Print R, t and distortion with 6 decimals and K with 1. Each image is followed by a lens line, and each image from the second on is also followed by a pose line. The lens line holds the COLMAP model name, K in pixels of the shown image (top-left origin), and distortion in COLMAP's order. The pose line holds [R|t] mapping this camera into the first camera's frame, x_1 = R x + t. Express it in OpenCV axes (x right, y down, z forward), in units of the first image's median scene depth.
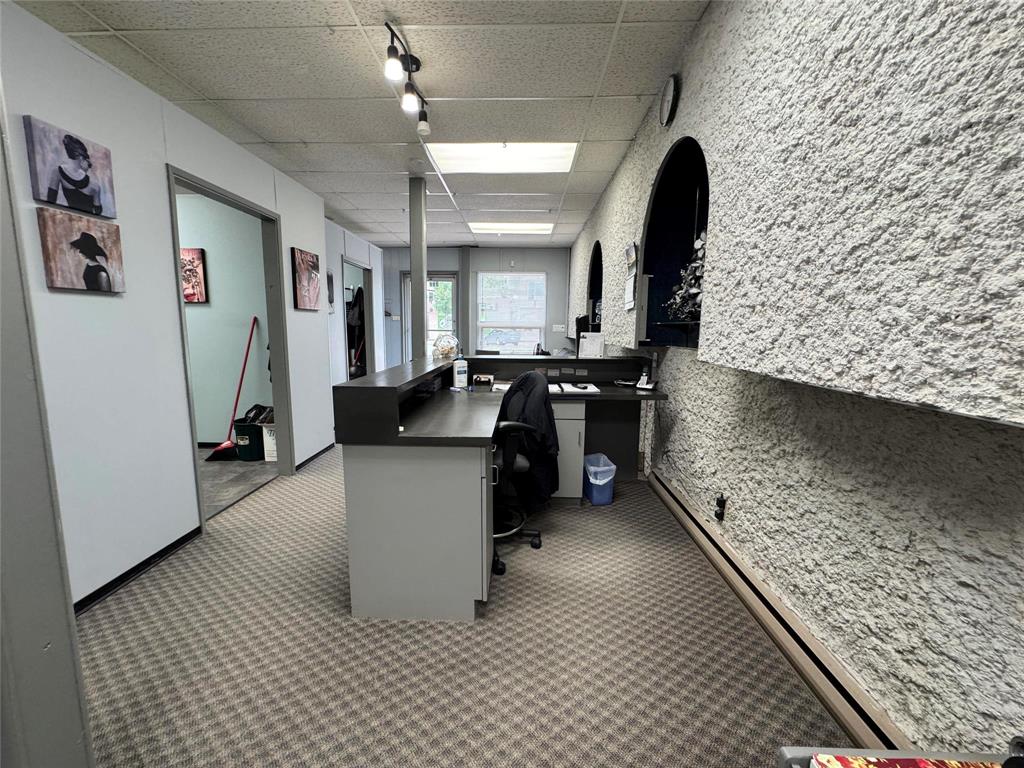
lens RADIAL K [[409.7, 0, 510.3], [0, 409.7, 383.2], [0, 0, 1]] dist [-0.005239, 0.001461]
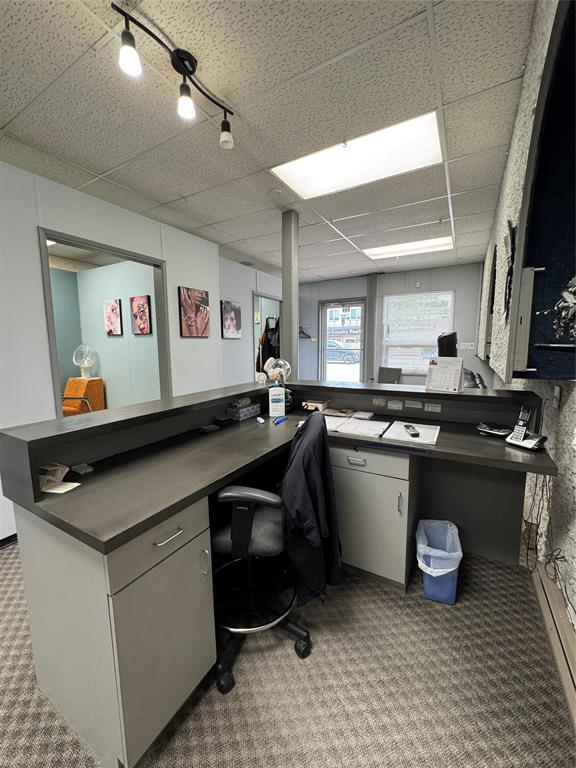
lens RADIAL K [[307.3, 0, 289.0], [0, 307.3, 382.4], [0, 0, 1]] dist [-0.005239, 0.001461]
pose [[0.881381, 0.040558, -0.470663, 0.208434], [-0.047266, 0.998879, -0.002435, -0.060853], [0.470036, 0.024393, 0.882310, 0.364468]]
